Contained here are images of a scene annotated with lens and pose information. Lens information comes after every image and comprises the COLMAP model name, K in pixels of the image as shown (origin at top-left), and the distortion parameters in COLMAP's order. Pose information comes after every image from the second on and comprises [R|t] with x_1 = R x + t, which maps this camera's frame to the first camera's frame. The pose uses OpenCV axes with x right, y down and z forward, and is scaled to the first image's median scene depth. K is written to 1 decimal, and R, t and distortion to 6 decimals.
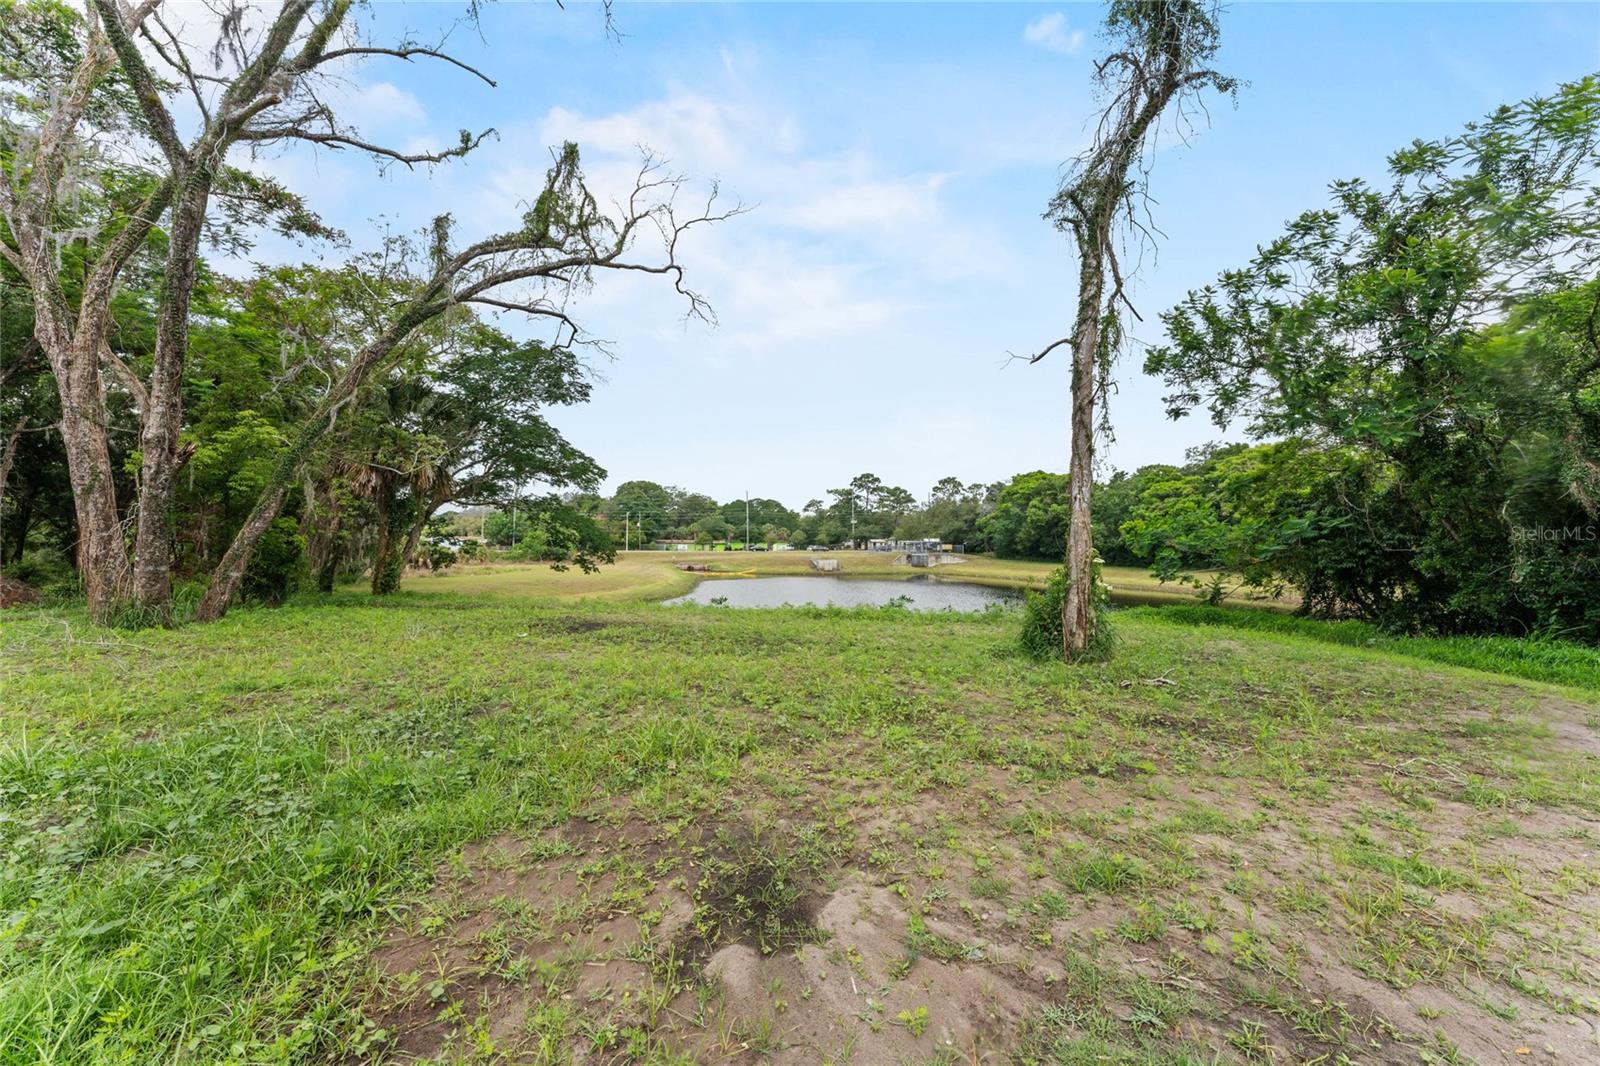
lens RADIAL K [[648.9, 0, 802.6], [0, 648.9, 519.4], [0, 0, 1]] dist [0.010190, 0.000075]
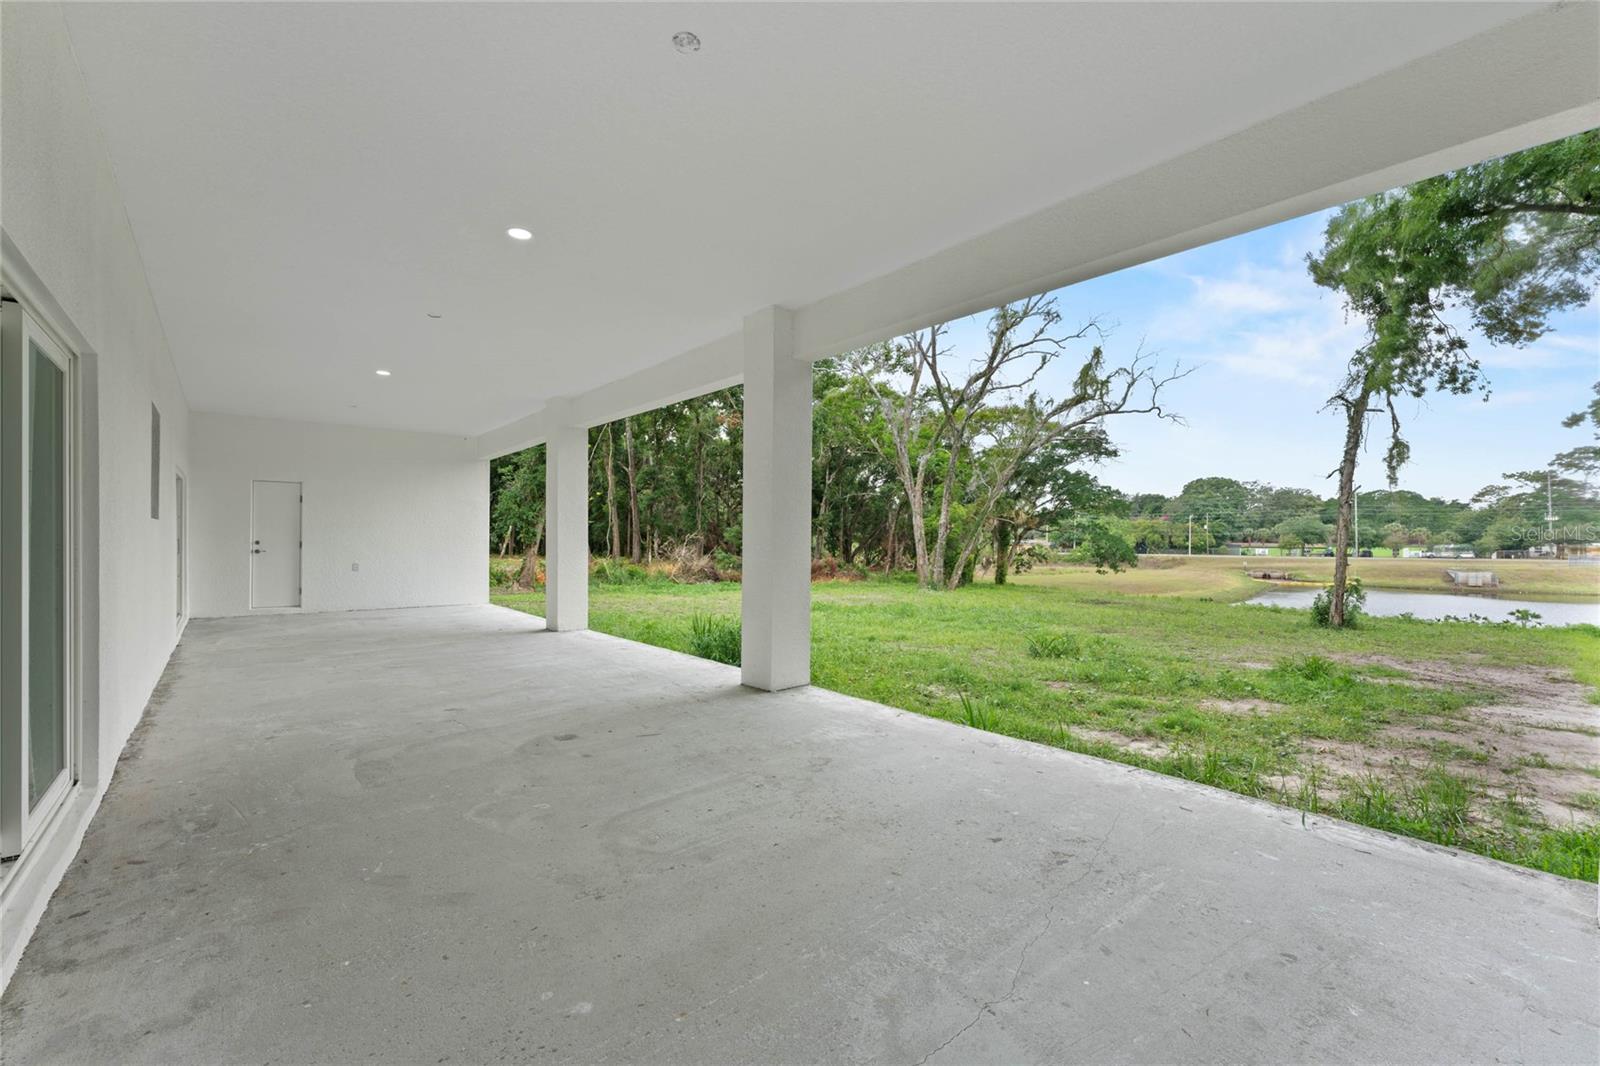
lens RADIAL K [[685.1, 0, 800.0], [0, 685.1, 533.0], [0, 0, 1]] dist [0.000109, 0.000008]
pose [[0.693900, -0.007258, -0.720034, 0.054454], [0.023199, 0.999655, 0.012280, -0.009470], [0.719697, -0.025225, 0.693830, -0.107496]]
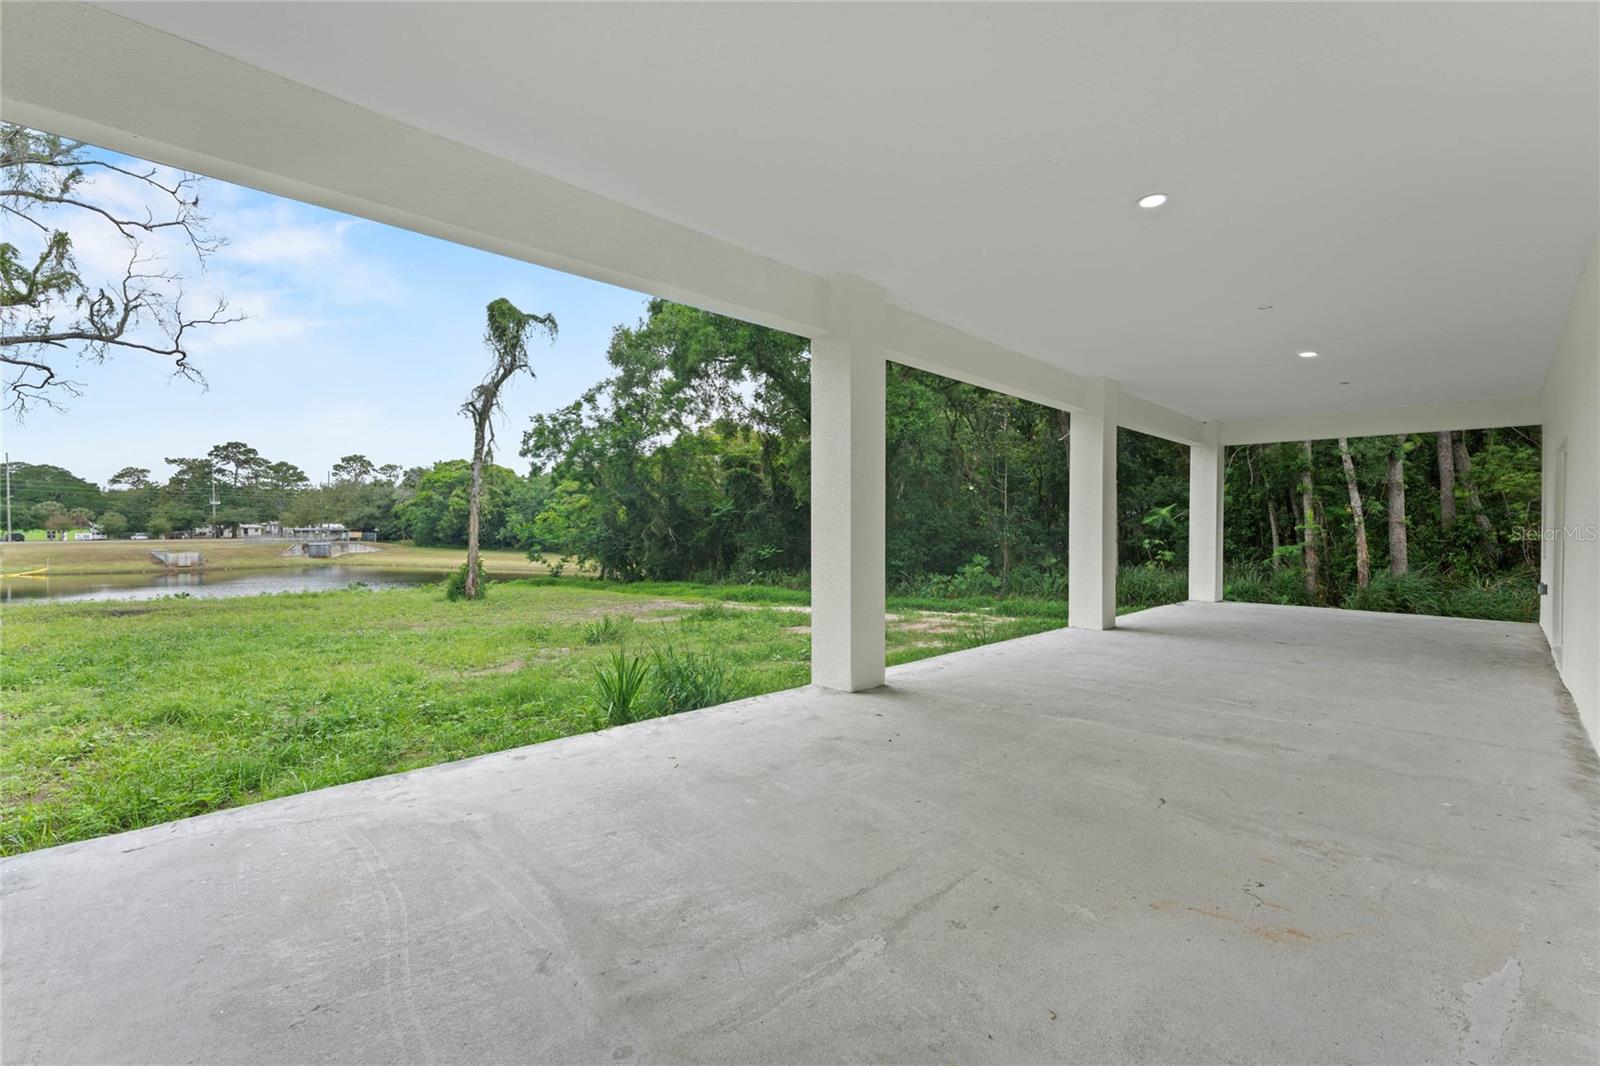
lens RADIAL K [[680.5, 0, 806.3], [0, 680.5, 523.9], [0, 0, 1]] dist [0.001237, 0.000610]
pose [[0.685208, 0.005202, 0.728329, -0.035504], [-0.029297, 0.999362, 0.020426, -0.009614], [-0.727758, -0.035334, 0.684923, -0.102704]]
